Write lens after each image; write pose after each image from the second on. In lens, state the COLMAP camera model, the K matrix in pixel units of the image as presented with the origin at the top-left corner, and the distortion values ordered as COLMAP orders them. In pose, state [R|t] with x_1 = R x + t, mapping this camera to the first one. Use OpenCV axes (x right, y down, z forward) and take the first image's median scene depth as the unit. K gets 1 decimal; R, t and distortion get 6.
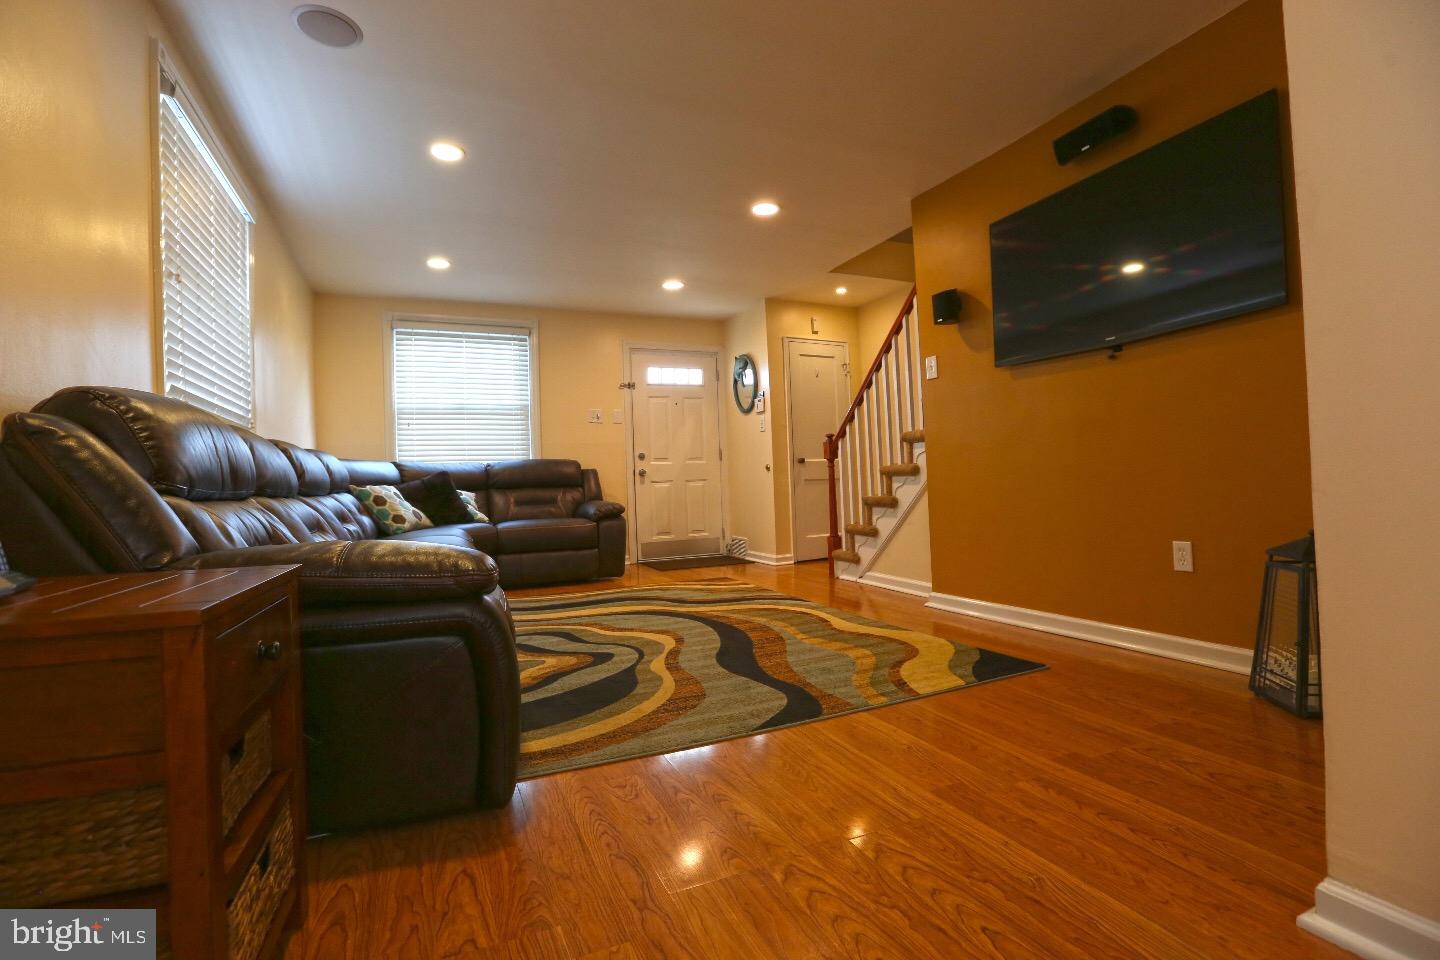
lens RADIAL K [[654.4, 0, 723.7], [0, 654.4, 476.9], [0, 0, 1]] dist [-0.055743, 0.019747]
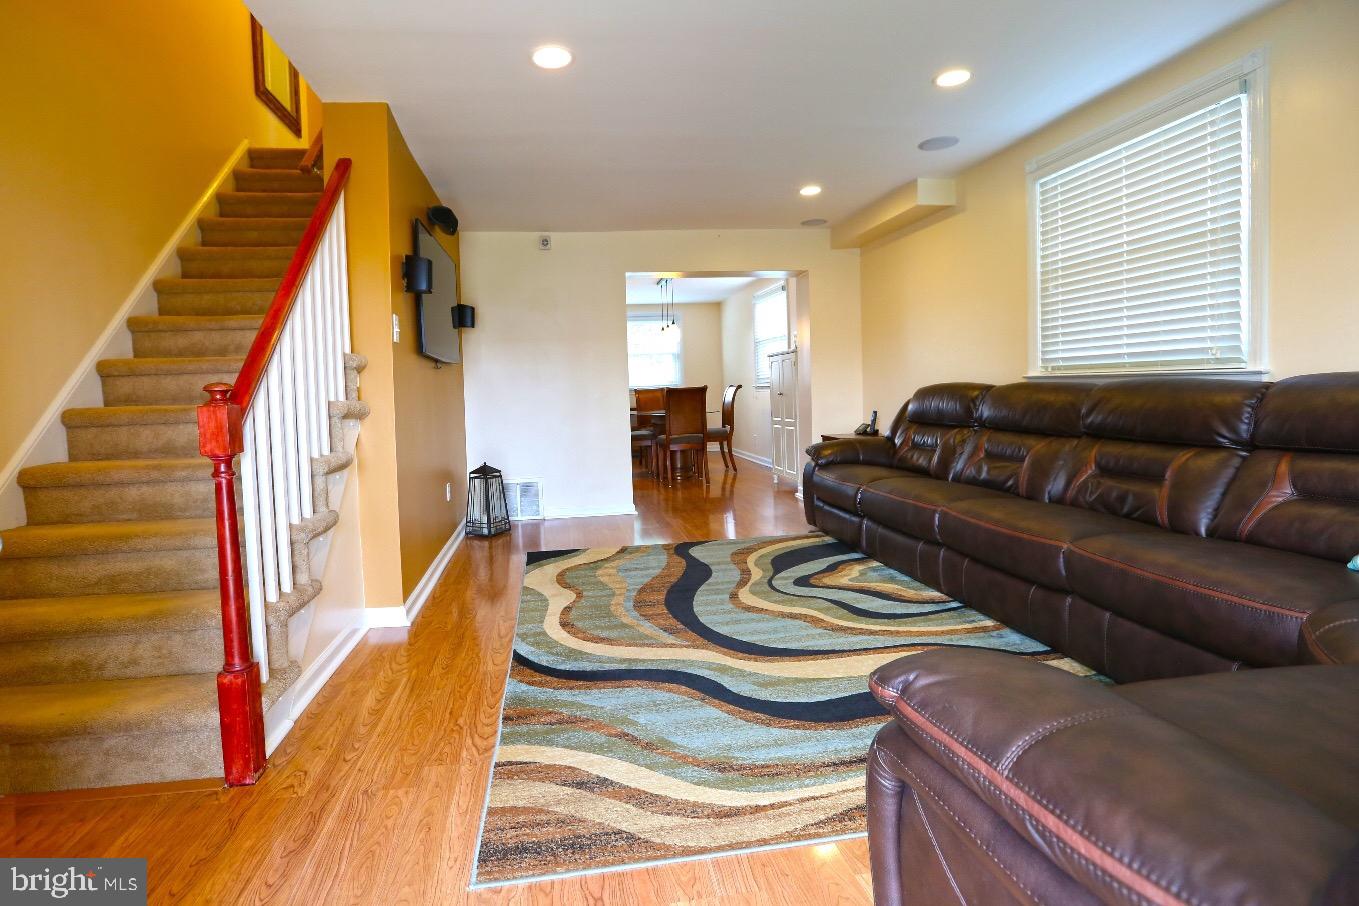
lens RADIAL K [[656.9, 0, 637.2], [0, 656.9, 426.3], [0, 0, 1]] dist [-0.061117, 0.024860]
pose [[-0.952435, 0.049622, 0.300675, -0.174509], [0.063146, 0.997376, 0.035422, -0.046026], [-0.298128, 0.052724, -0.953069, 1.426219]]
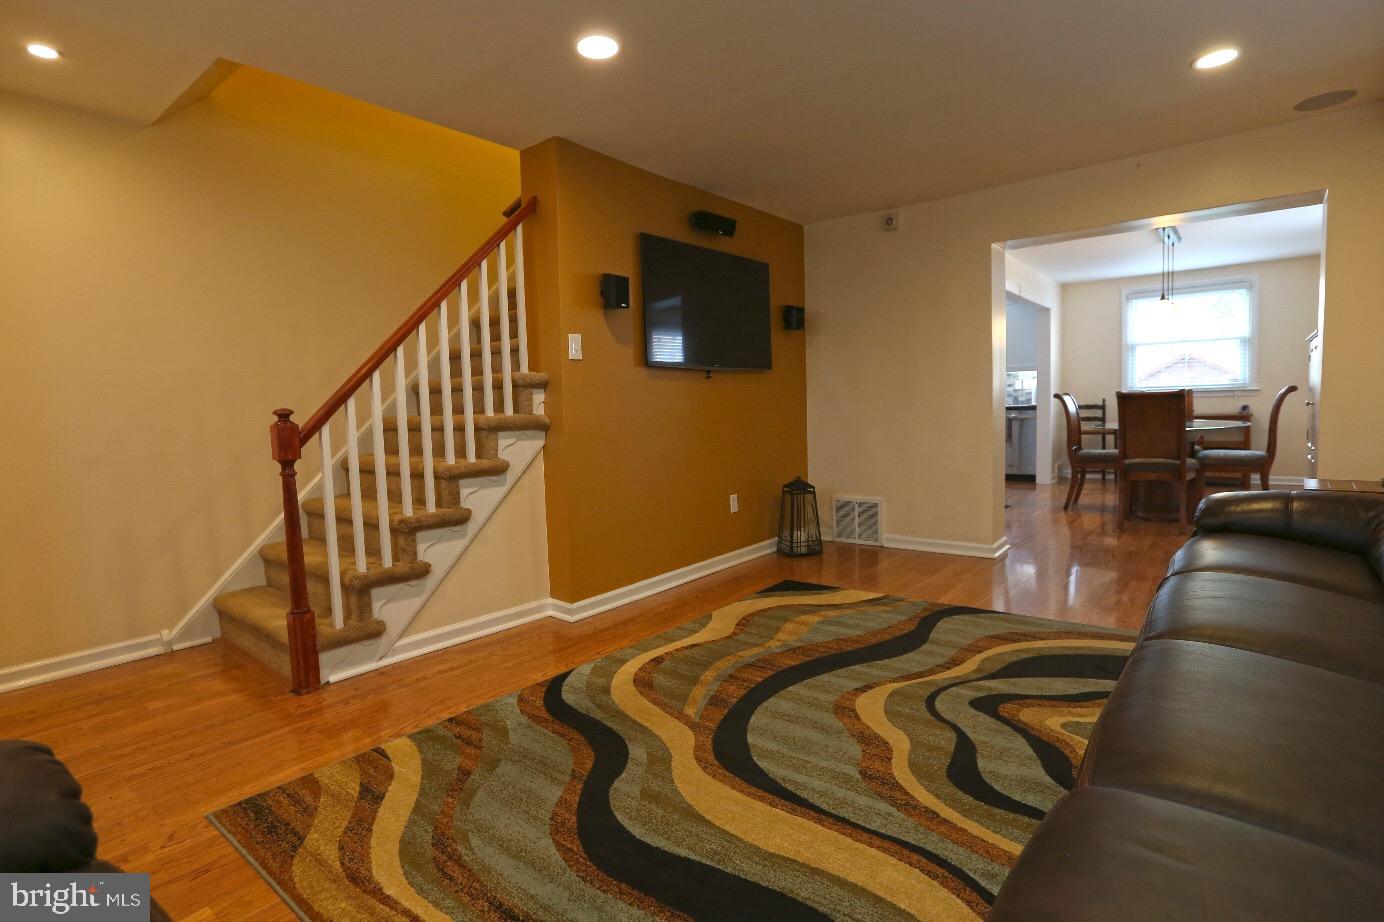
lens RADIAL K [[684.3, 0, 687.2], [0, 684.3, 458.0], [0, 0, 1]] dist [-0.057837, 0.024129]
pose [[-0.436878, -0.019576, 0.899308, -0.484919], [0.040471, 0.998323, 0.041392, -0.043181], [-0.898610, 0.054479, -0.435353, 1.071424]]
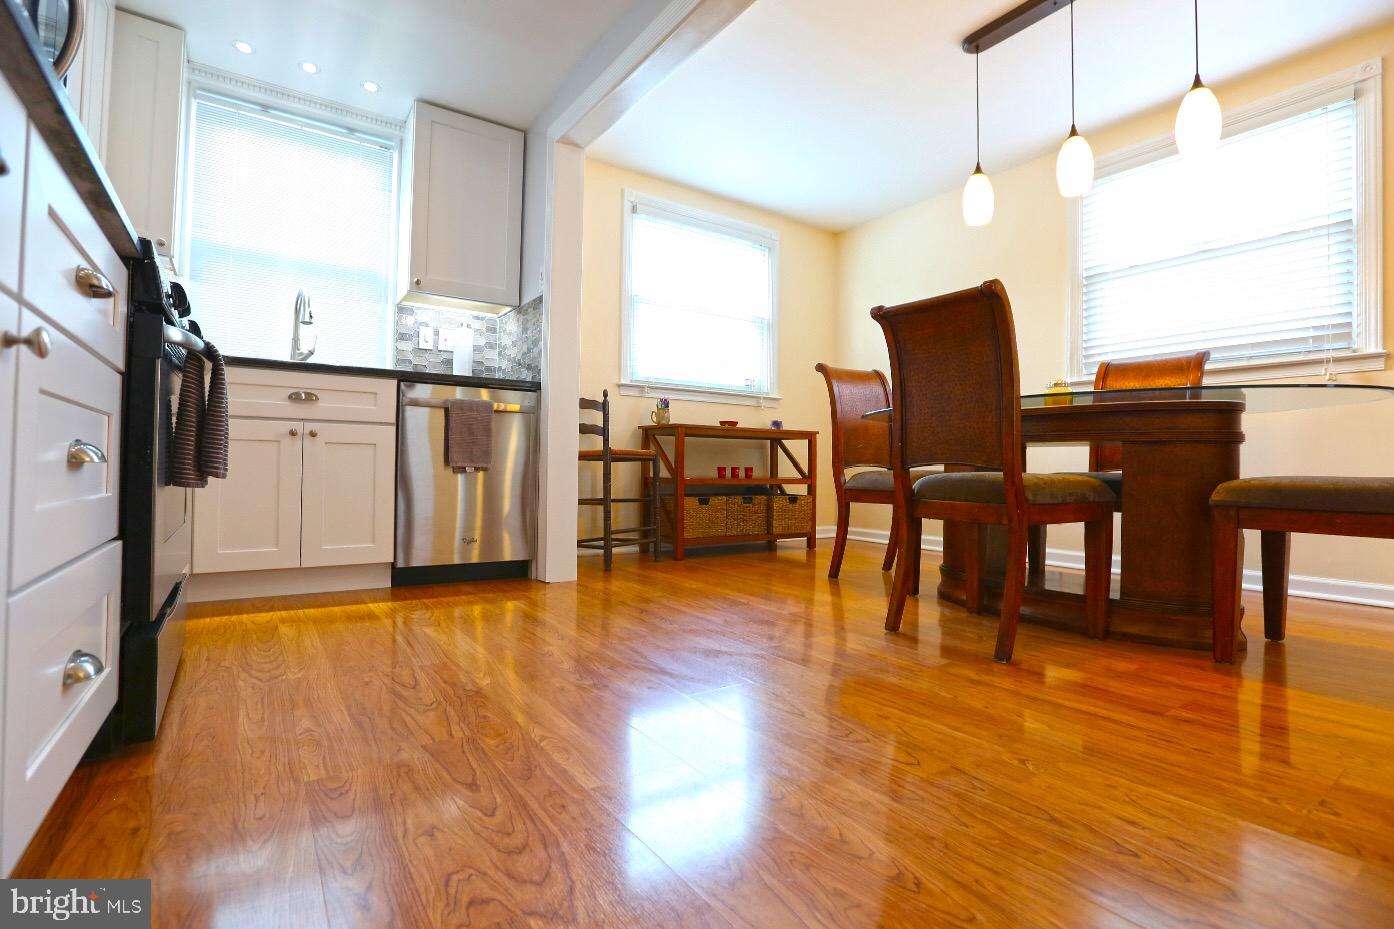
lens RADIAL K [[642.0, 0, 695.2], [0, 642.0, 458.3], [0, 0, 1]] dist [-0.067607, 0.033468]
pose [[-0.983000, 0.022741, -0.182192, 0.691420], [0.026651, 0.999464, -0.019038, 0.028536], [0.181661, -0.023570, -0.983079, 0.127619]]
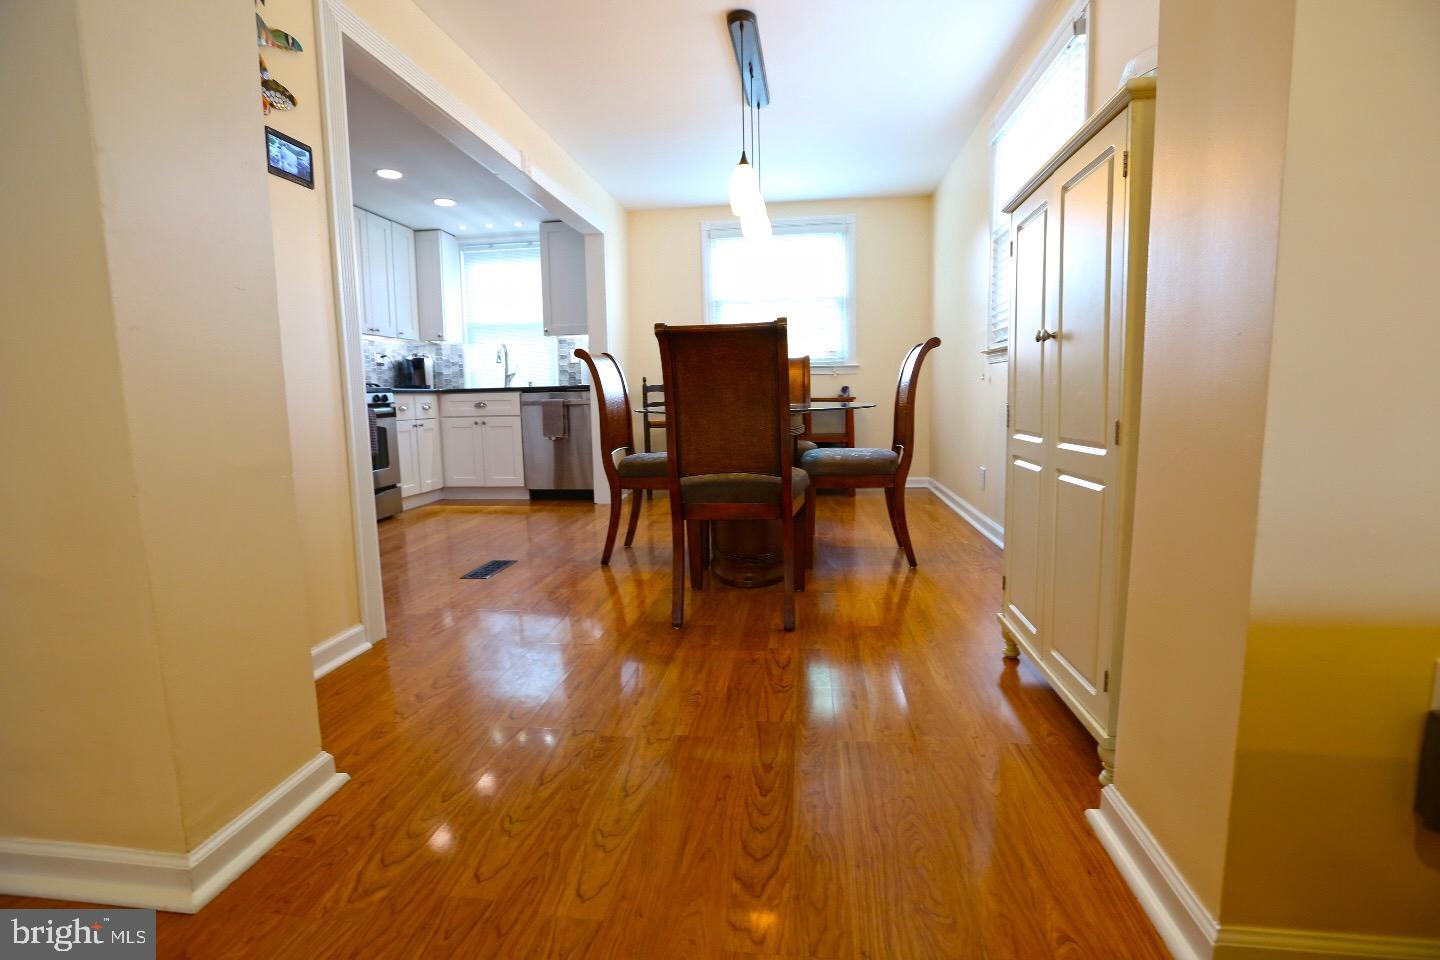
lens RADIAL K [[663.2, 0, 718.1], [0, 663.2, 473.6], [0, 0, 1]] dist [-0.067607, 0.033468]
pose [[-0.844610, -0.010789, 0.535274, -0.079740], [0.045919, 0.994653, 0.092504, -0.011748], [-0.533410, 0.102709, -0.839598, 0.311923]]
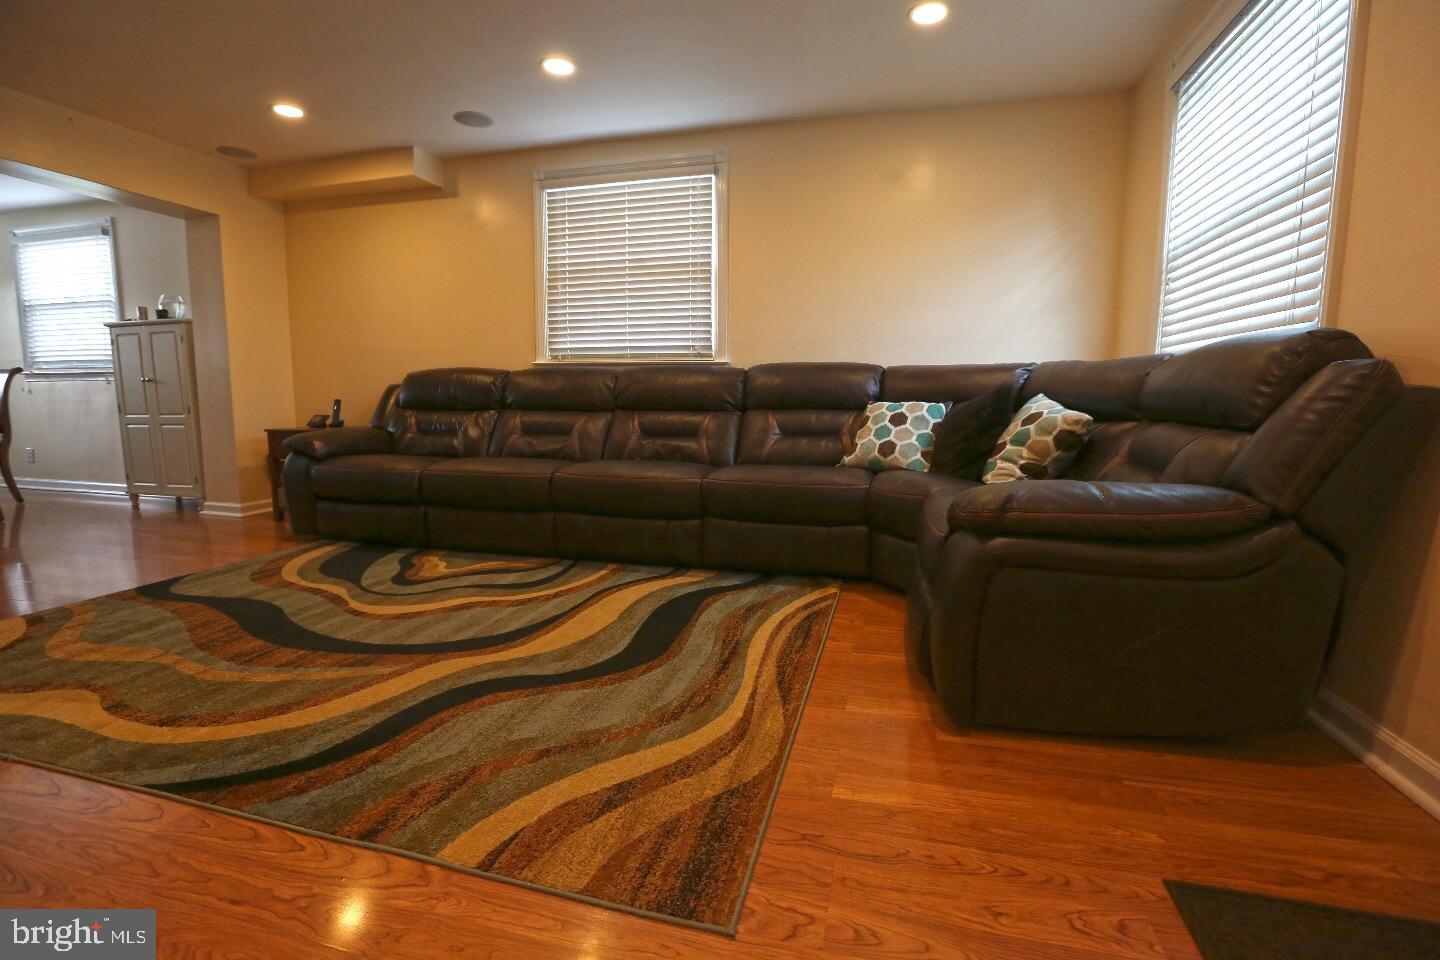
lens RADIAL K [[654.4, 0, 723.7], [0, 654.4, 476.9], [0, 0, 1]] dist [-0.055743, 0.019747]
pose [[-0.641788, 0.123204, -0.756921, 0.156244], [0.024685, 0.989818, 0.140182, -0.011283], [0.766485, 0.071283, -0.638295, 1.299994]]
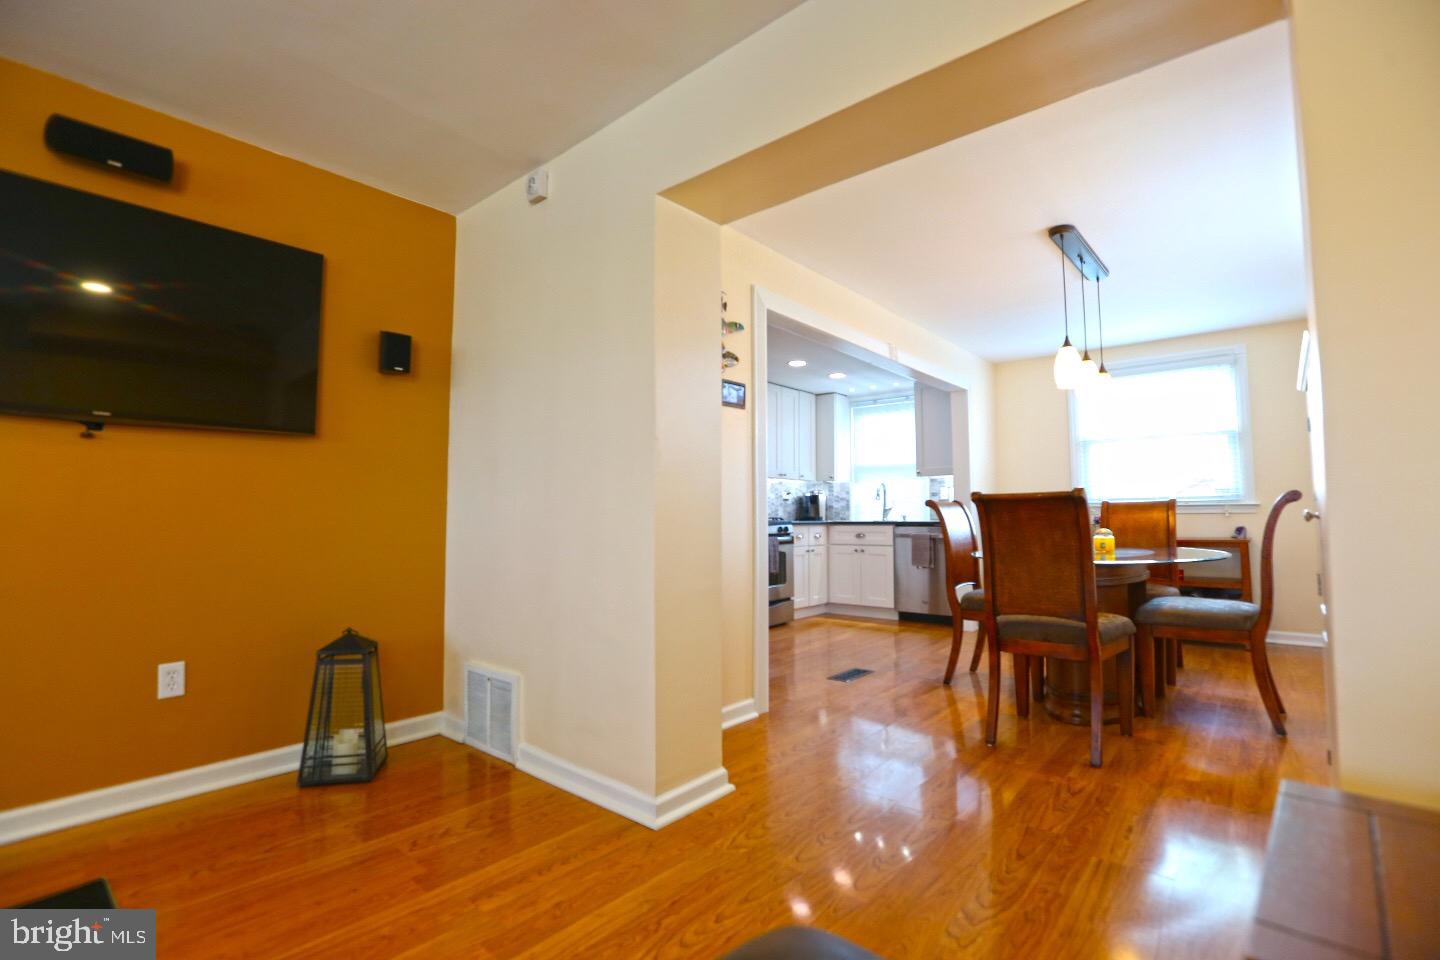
lens RADIAL K [[654.4, 0, 723.7], [0, 654.4, 476.9], [0, 0, 1]] dist [-0.055743, 0.019747]
pose [[-0.417026, 0.093326, 0.904090, -0.237475], [0.009660, 0.995113, -0.098266, -0.035254], [-0.908843, -0.032246, -0.415890, 0.385215]]
